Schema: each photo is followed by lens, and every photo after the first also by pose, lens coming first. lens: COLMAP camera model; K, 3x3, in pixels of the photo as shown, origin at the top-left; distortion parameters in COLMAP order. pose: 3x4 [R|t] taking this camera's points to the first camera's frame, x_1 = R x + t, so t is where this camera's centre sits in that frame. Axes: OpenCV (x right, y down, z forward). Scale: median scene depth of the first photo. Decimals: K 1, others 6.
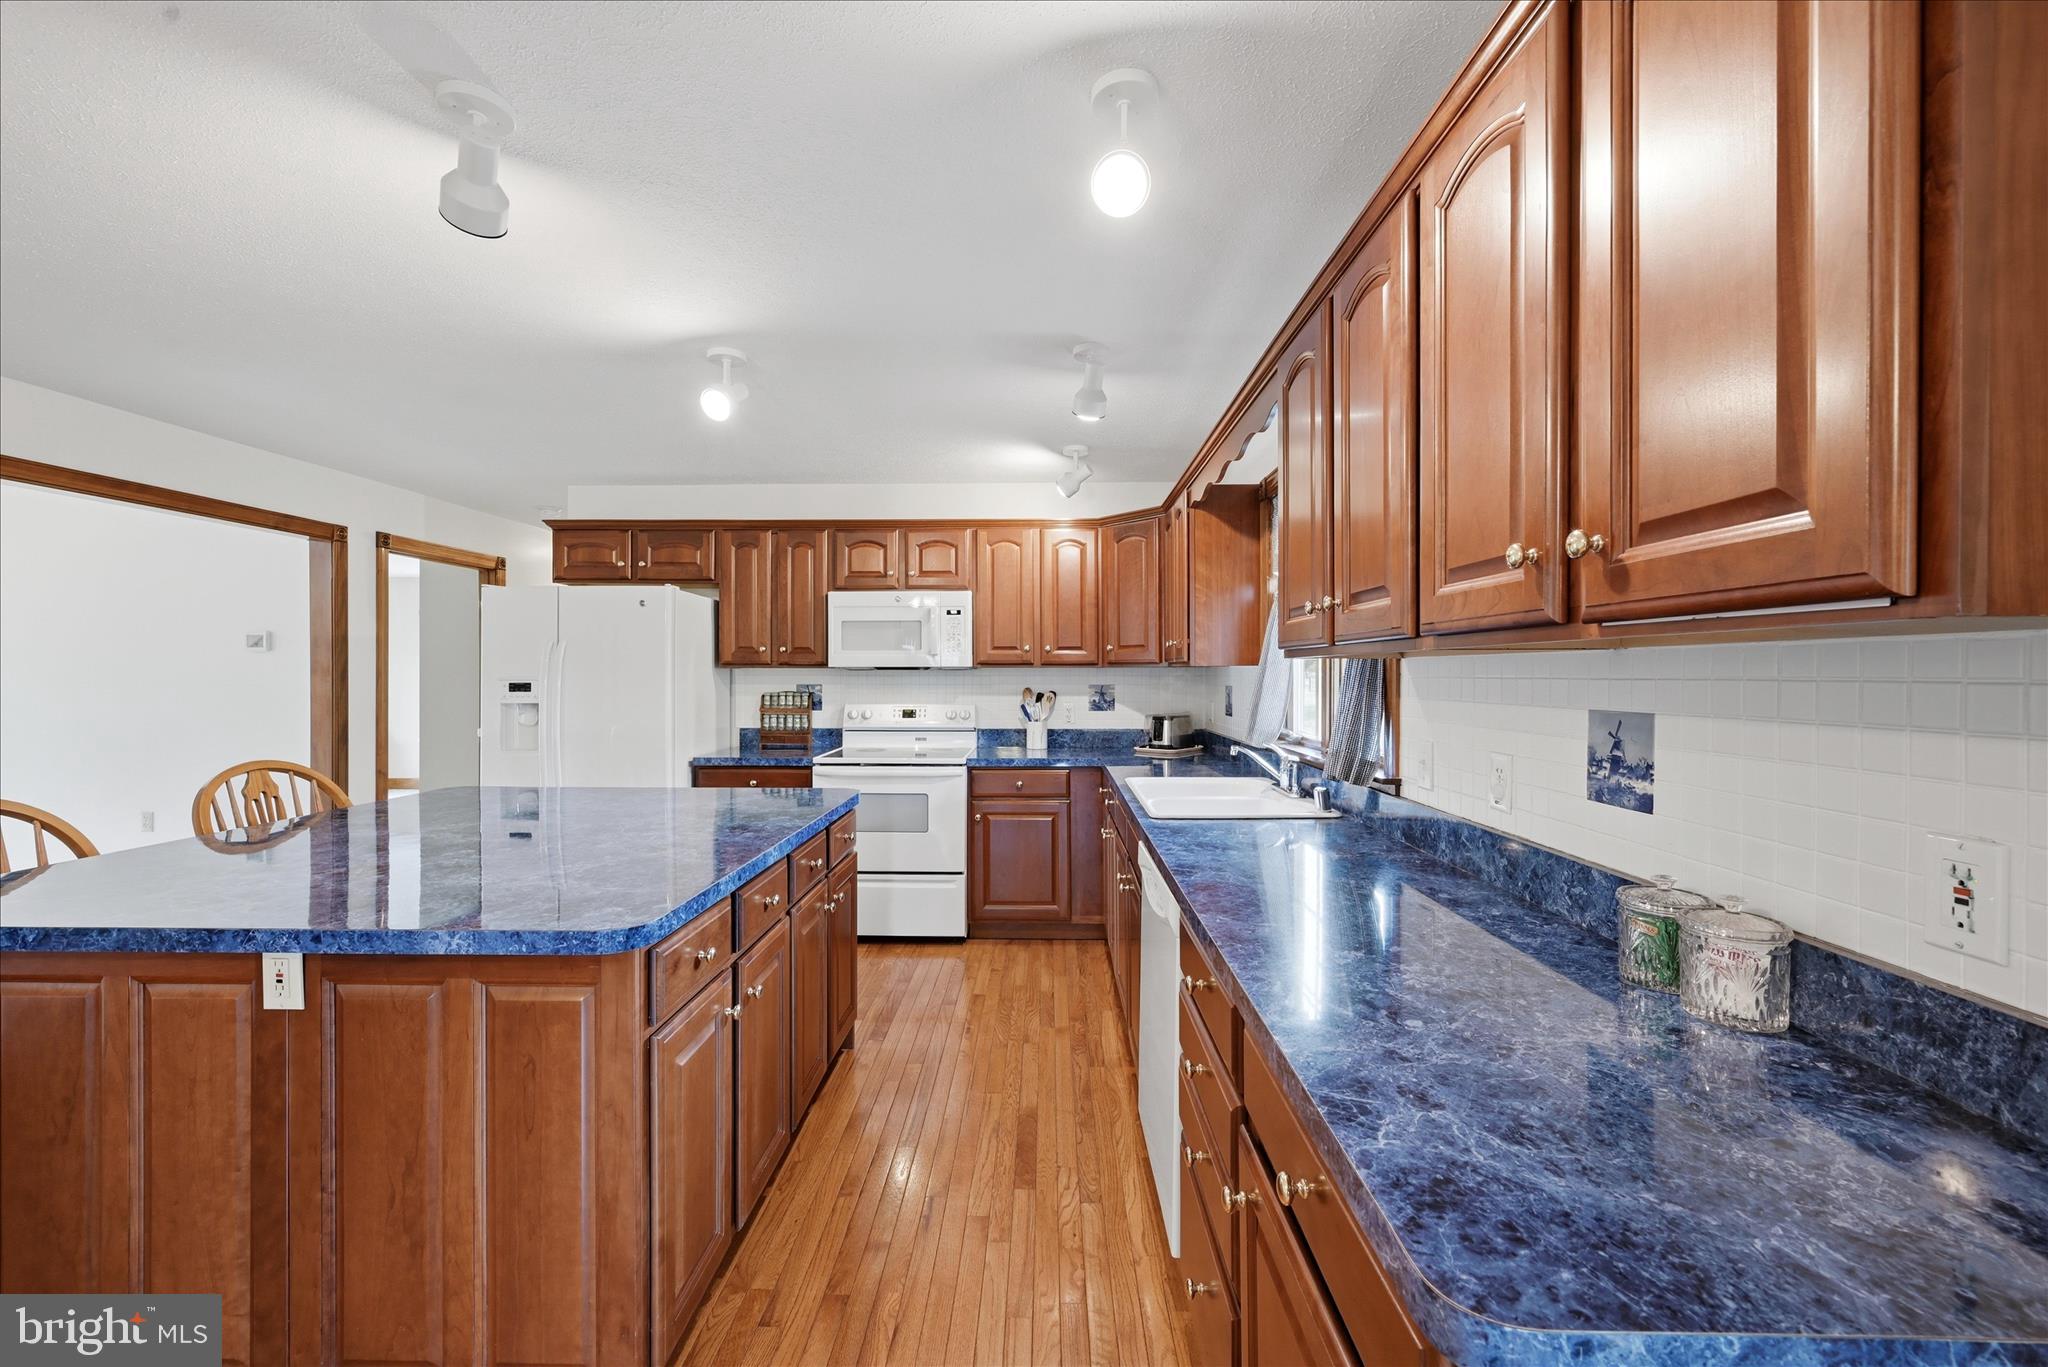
lens RADIAL K [[816.2, 0, 1028.7], [0, 816.2, 674.9], [0, 0, 1]] dist [-0.002038, -0.000023]
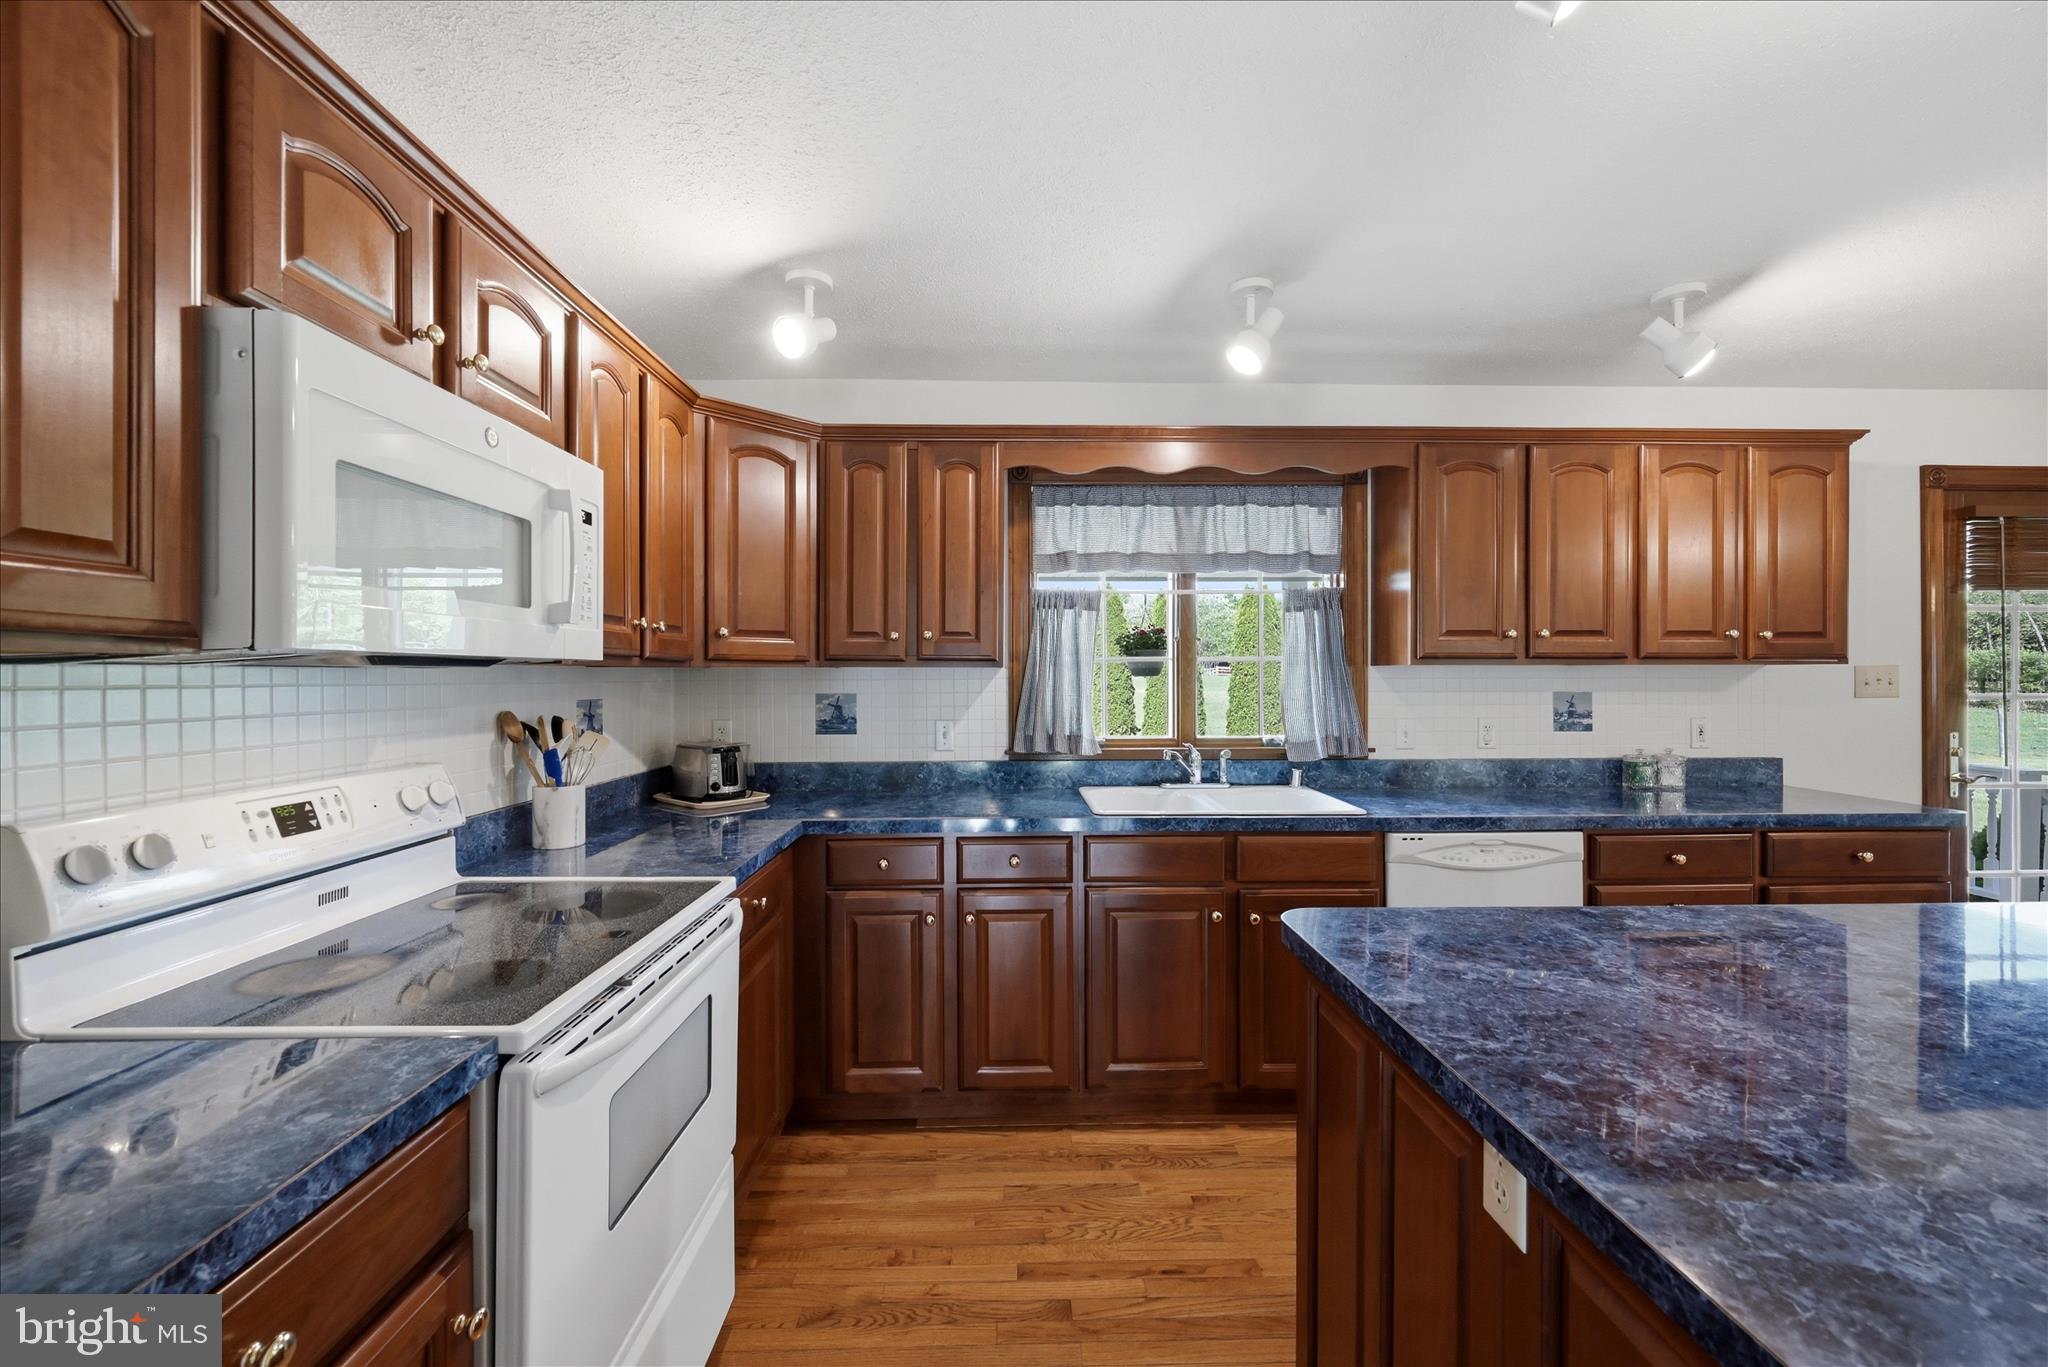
lens RADIAL K [[824.5, 0, 1028.2], [0, 824.5, 681.7], [0, 0, 1]] dist [0.004005, 0.000114]
pose [[-0.049870, -0.004303, 0.998746, -0.480079], [0.004057, 0.999982, 0.004510, -0.000413], [-0.998747, 0.004277, -0.049852, 0.808290]]
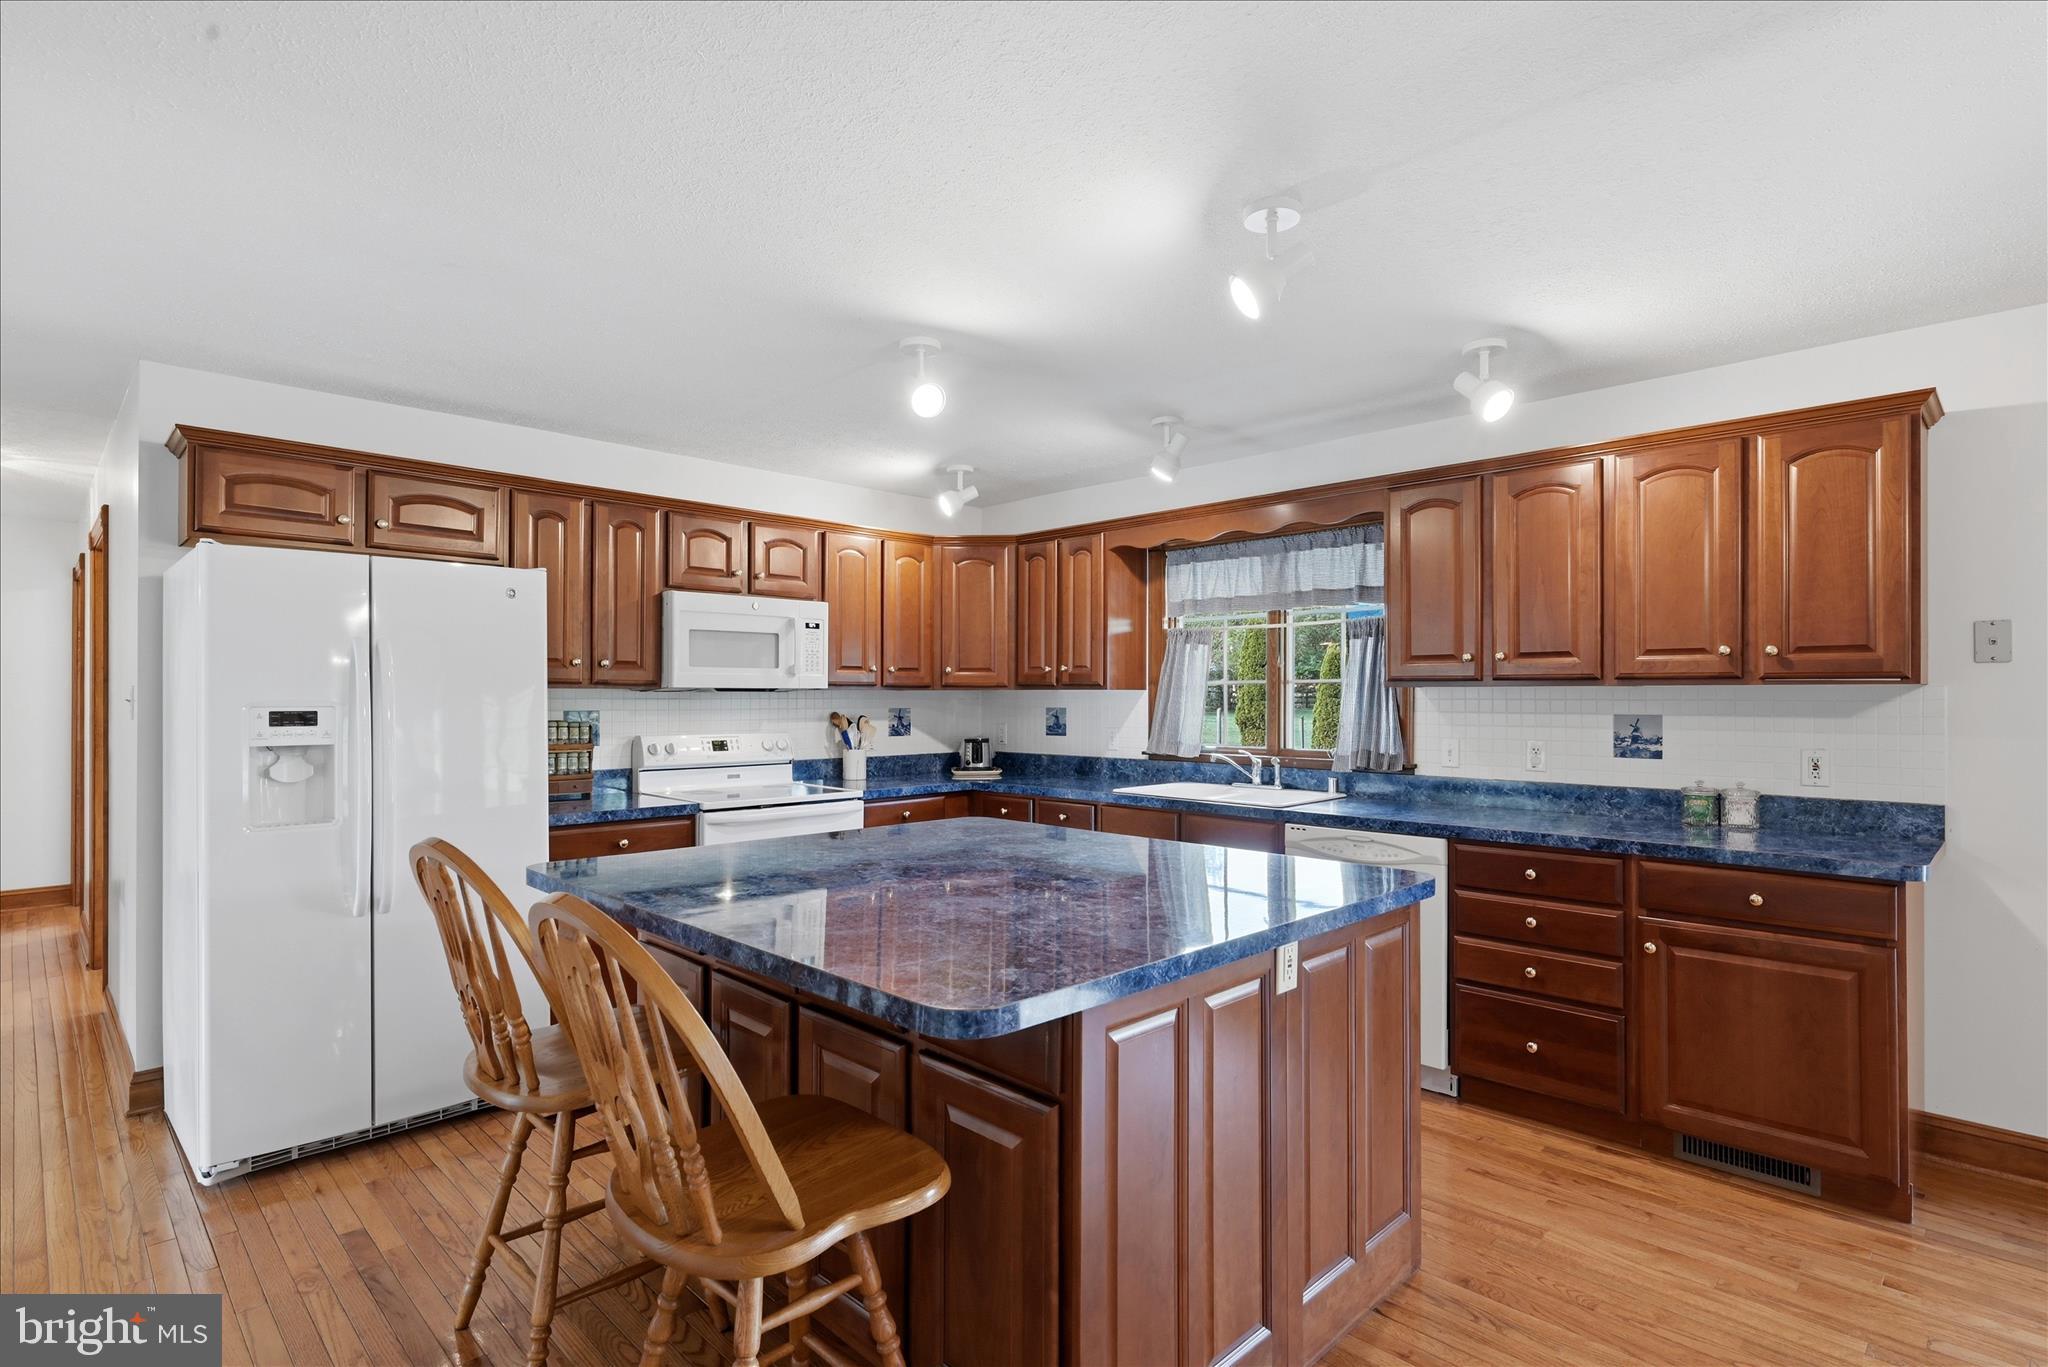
lens RADIAL K [[1016.0, 0, 1027.2], [0, 1016.0, 695.9], [0, 0, 1]] dist [0.003607, 0.000580]
pose [[0.689083, 0.001510, 0.724680, -0.711368], [-0.000262, 0.999998, -0.001835, -0.000029], [-0.724682, 0.001075, 0.689083, 0.090833]]
